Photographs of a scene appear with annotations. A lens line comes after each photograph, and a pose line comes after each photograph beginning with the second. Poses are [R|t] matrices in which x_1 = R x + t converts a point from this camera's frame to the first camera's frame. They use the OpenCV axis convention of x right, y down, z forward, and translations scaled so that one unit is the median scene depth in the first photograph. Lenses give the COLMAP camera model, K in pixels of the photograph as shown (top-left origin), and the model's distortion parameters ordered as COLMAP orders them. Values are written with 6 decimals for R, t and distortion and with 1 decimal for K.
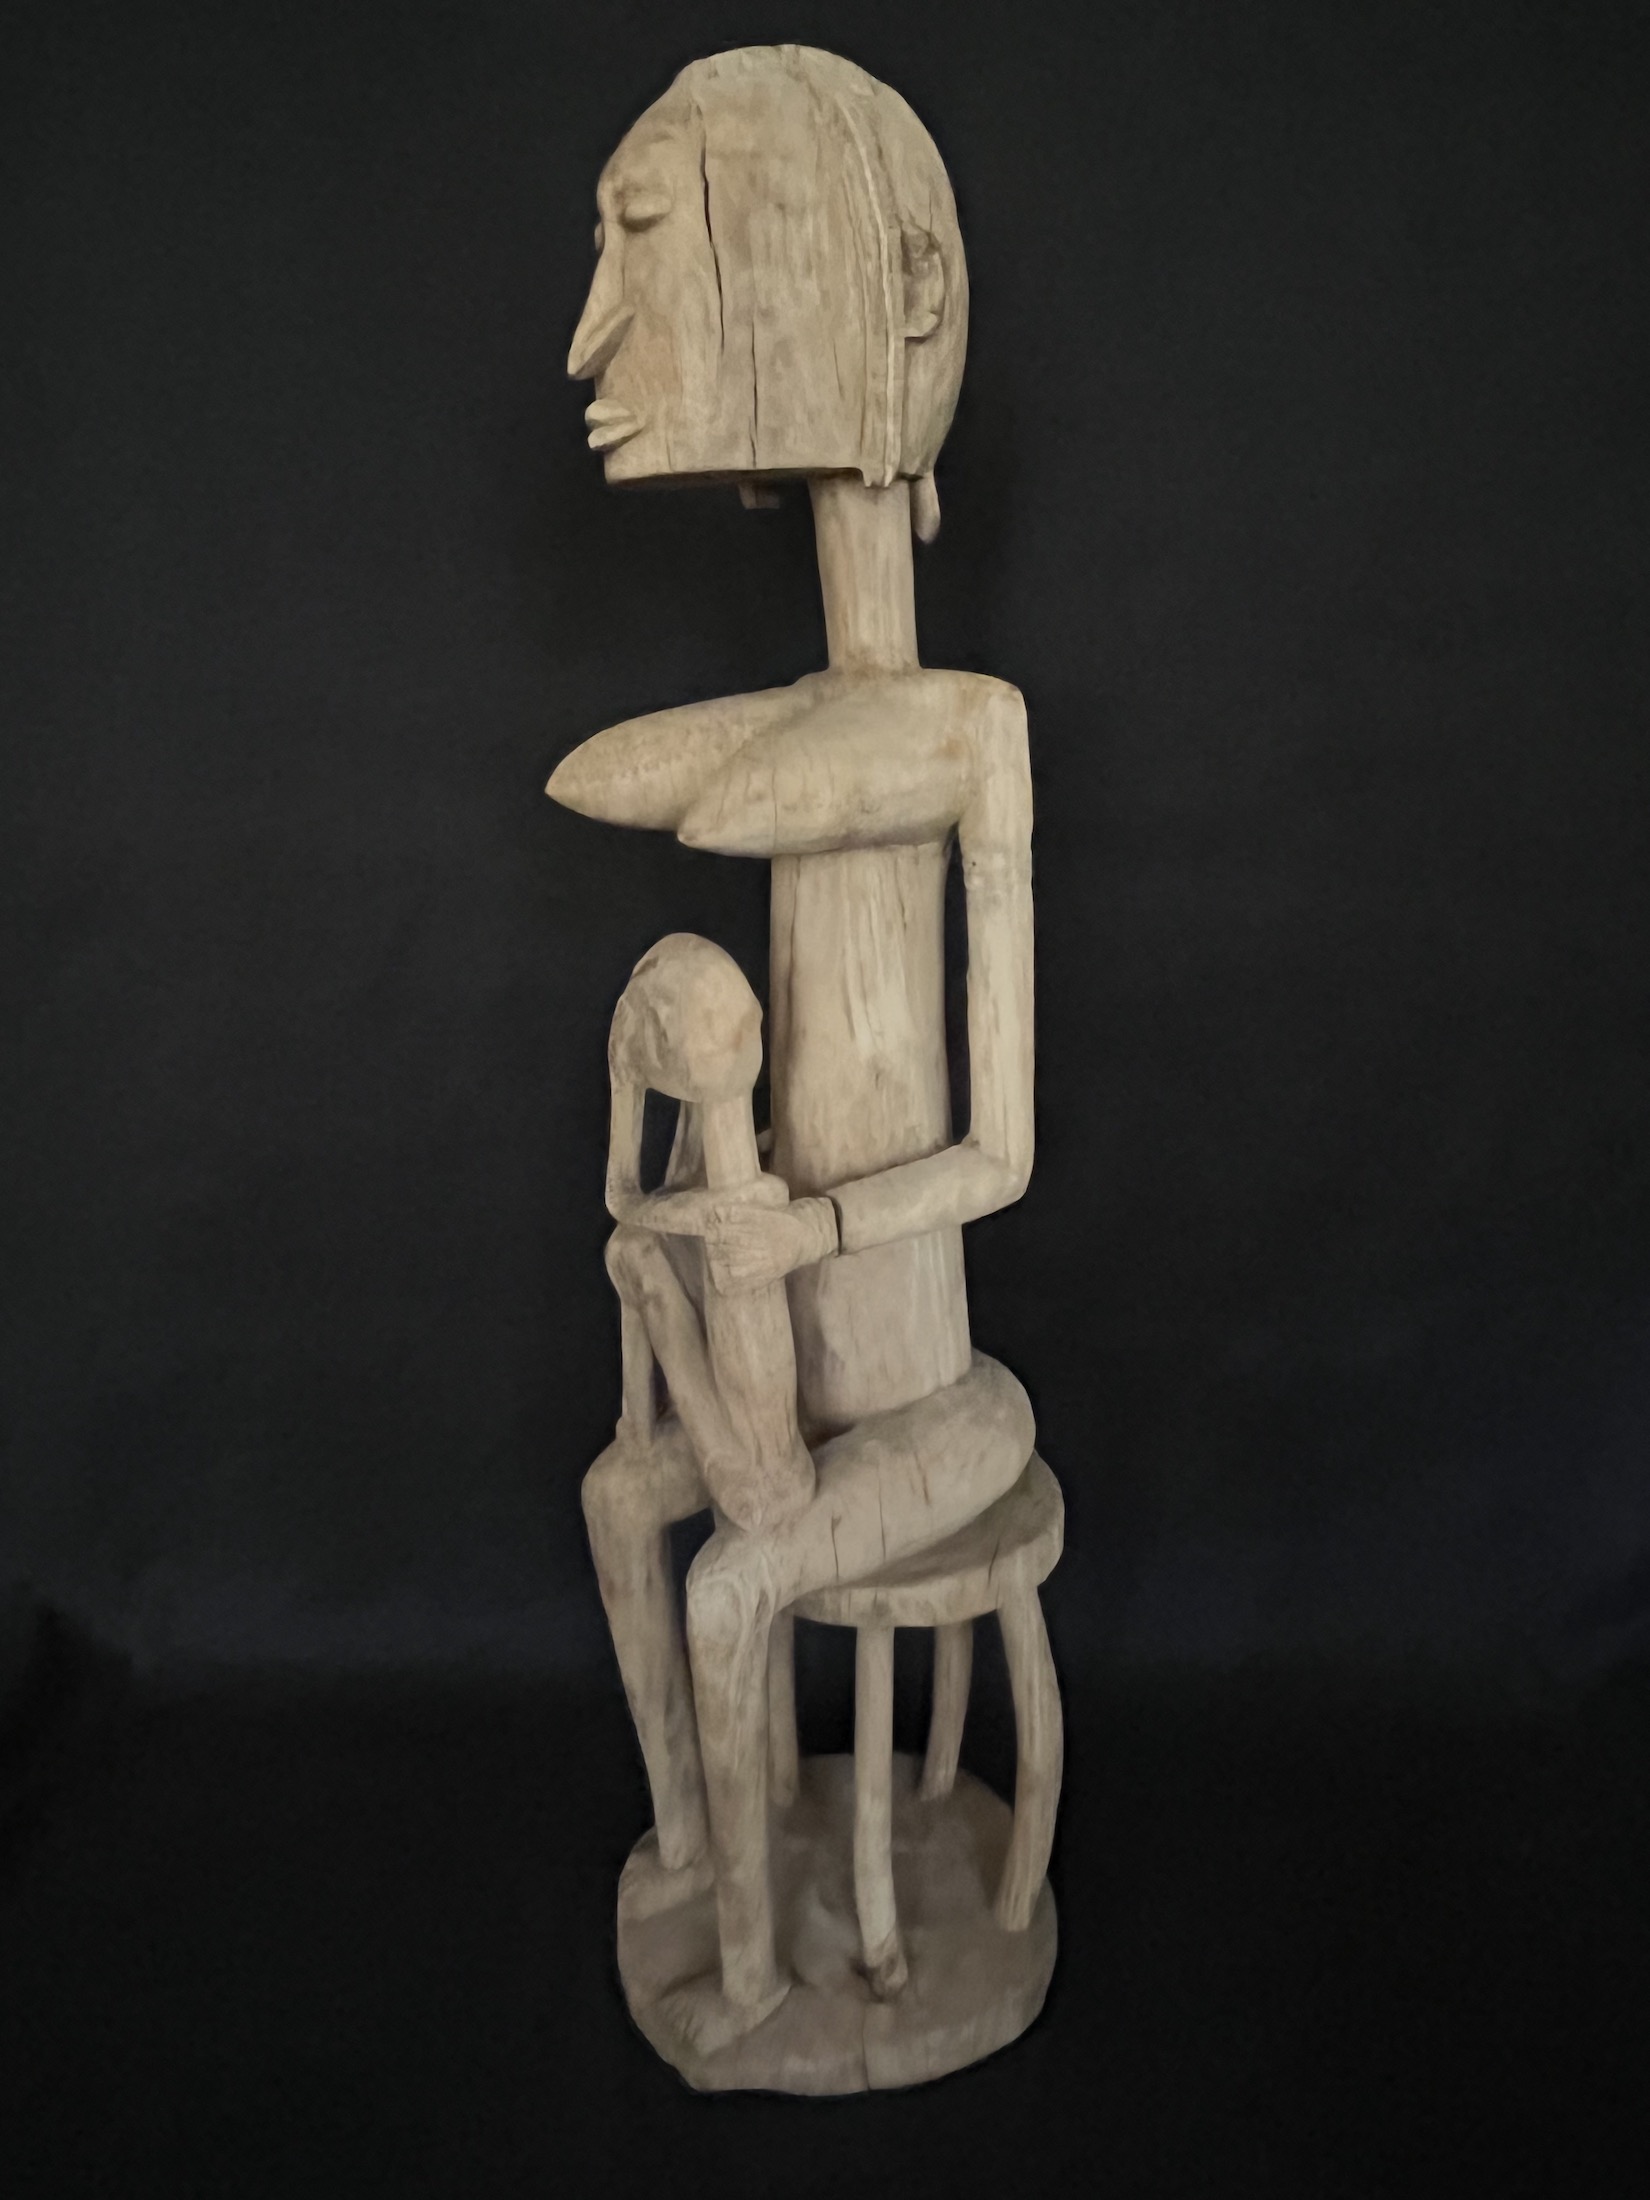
lens RADIAL K [[1422.5, 0, 825.0], [0, 1422.5, 1100.0], [0, 0, 1]] dist [0.033395, -0.066446]
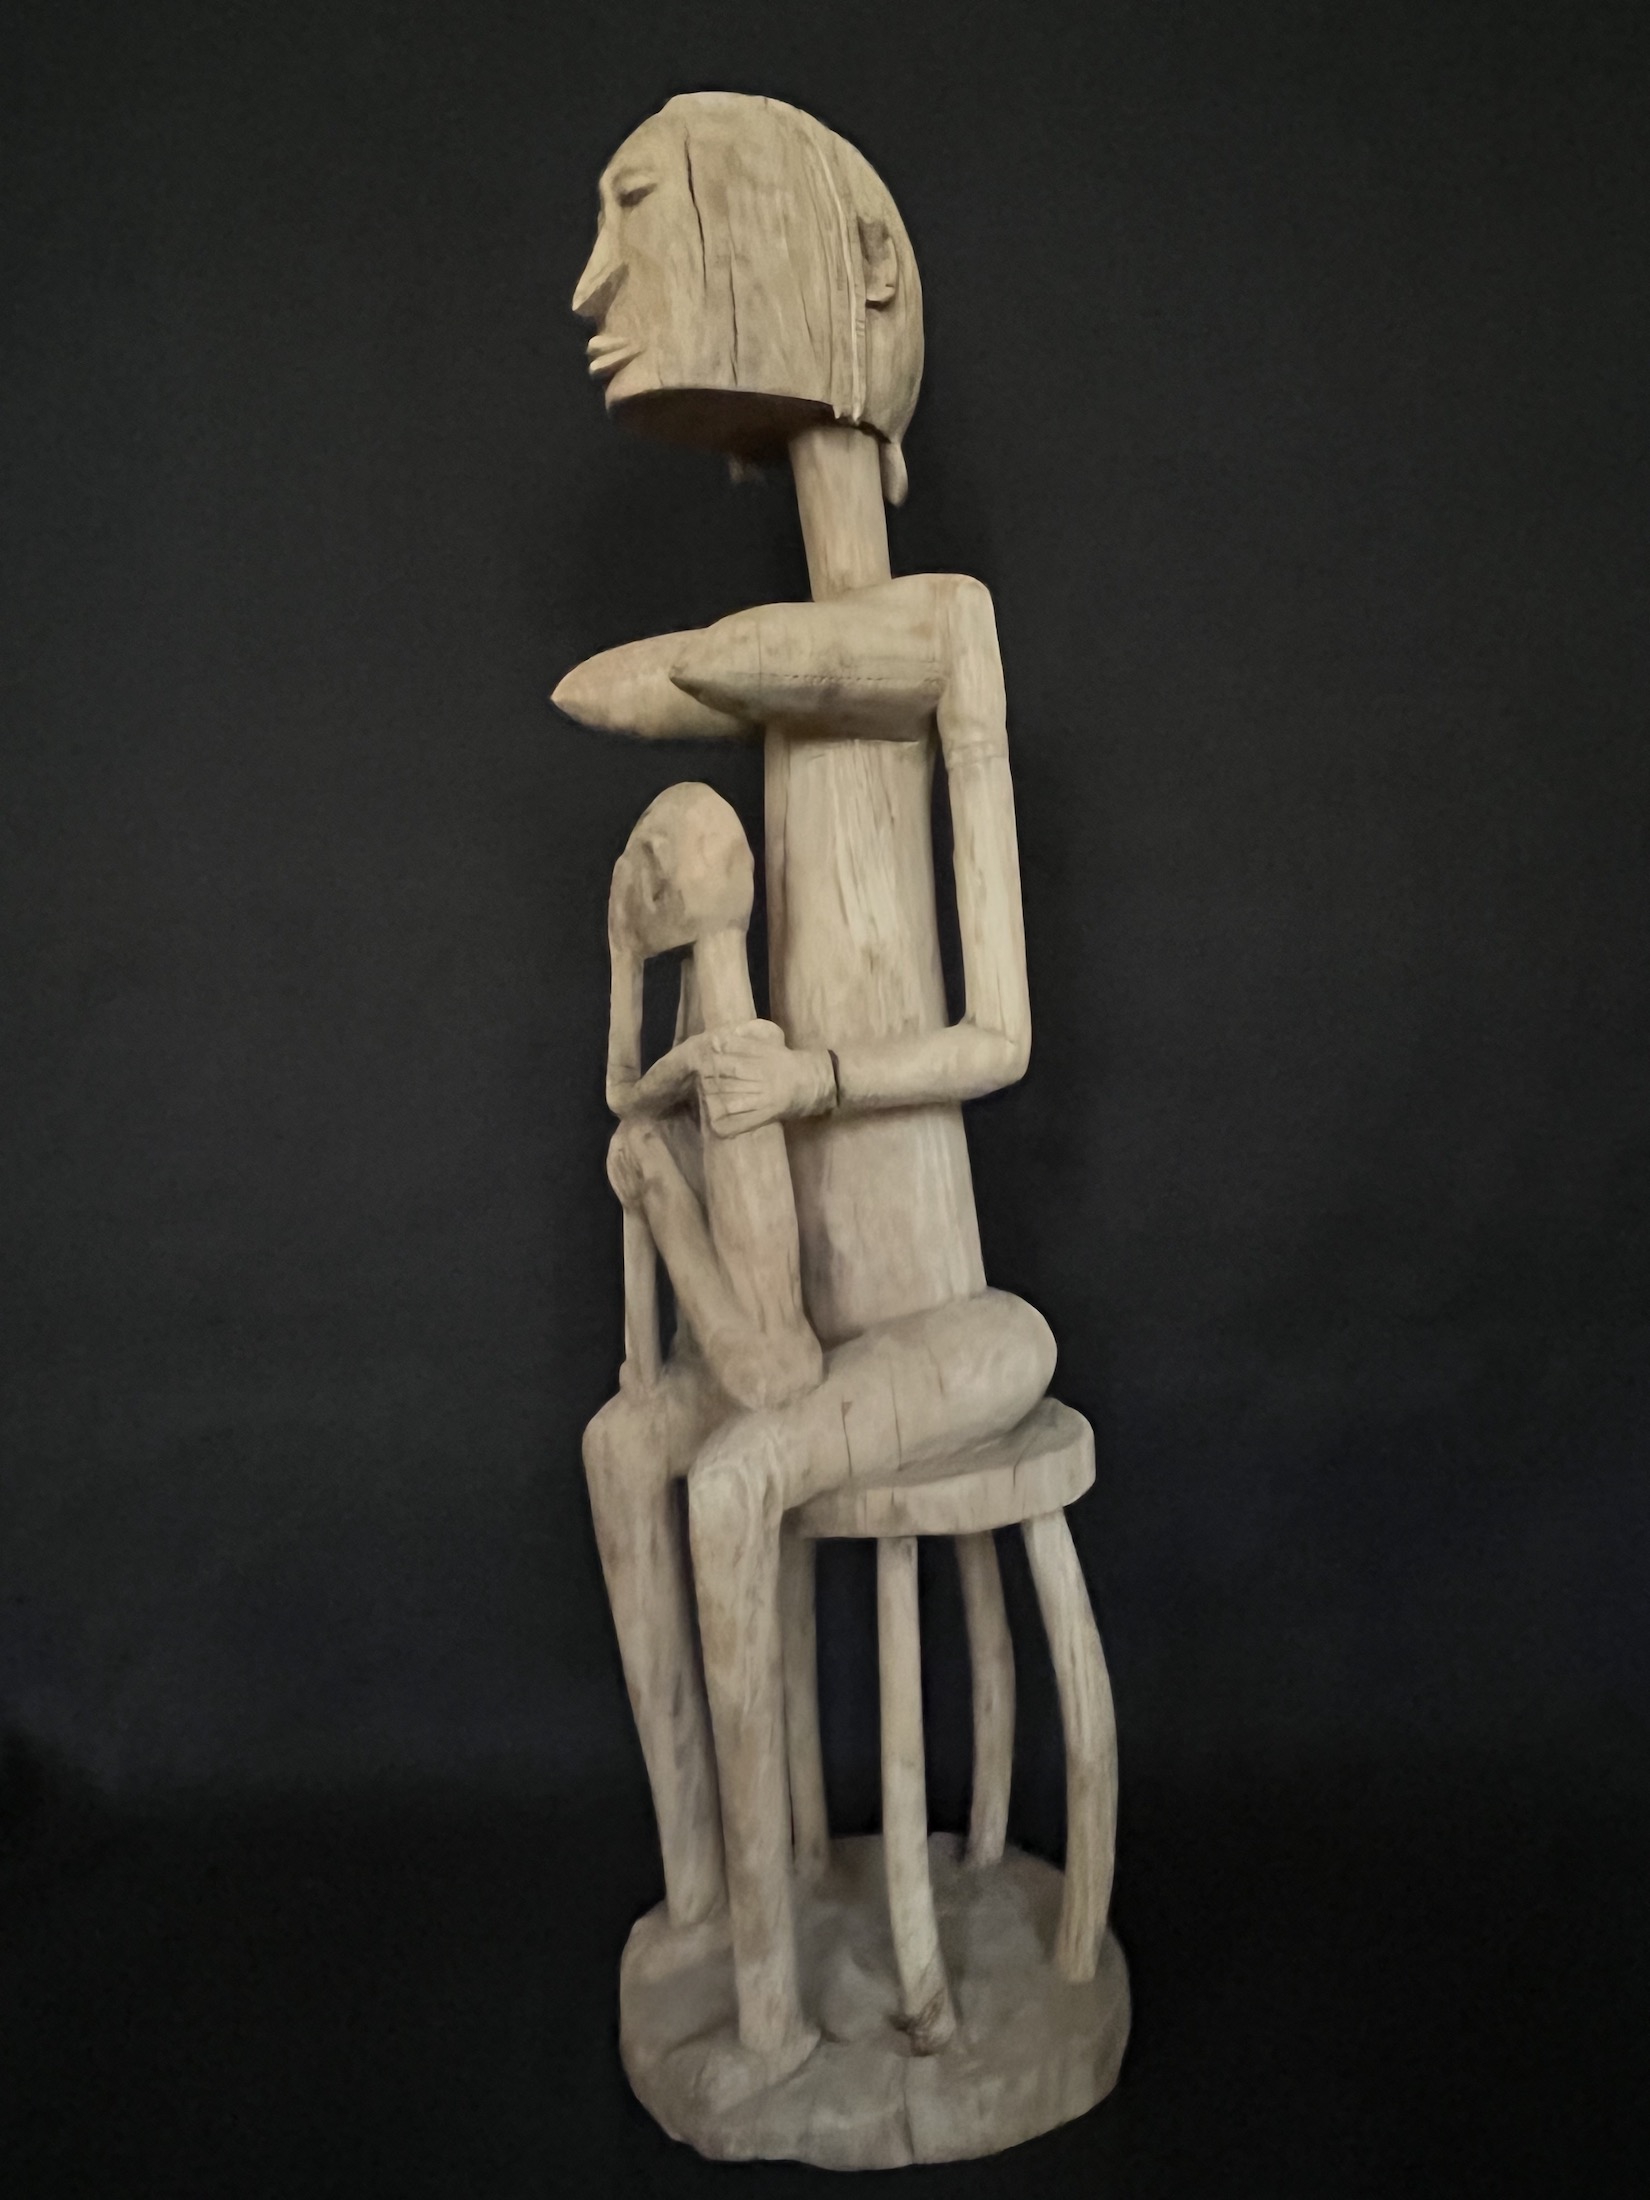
lens RADIAL K [[1422.5, 0, 825.0], [0, 1422.5, 1100.0], [0, 0, 1]] dist [0.033395, -0.066446]
pose [[0.999119, -0.036921, -0.019944, 0.020397], [0.030848, 0.968420, -0.247409, 0.340375], [0.028448, 0.246575, 0.968706, 0.035266]]
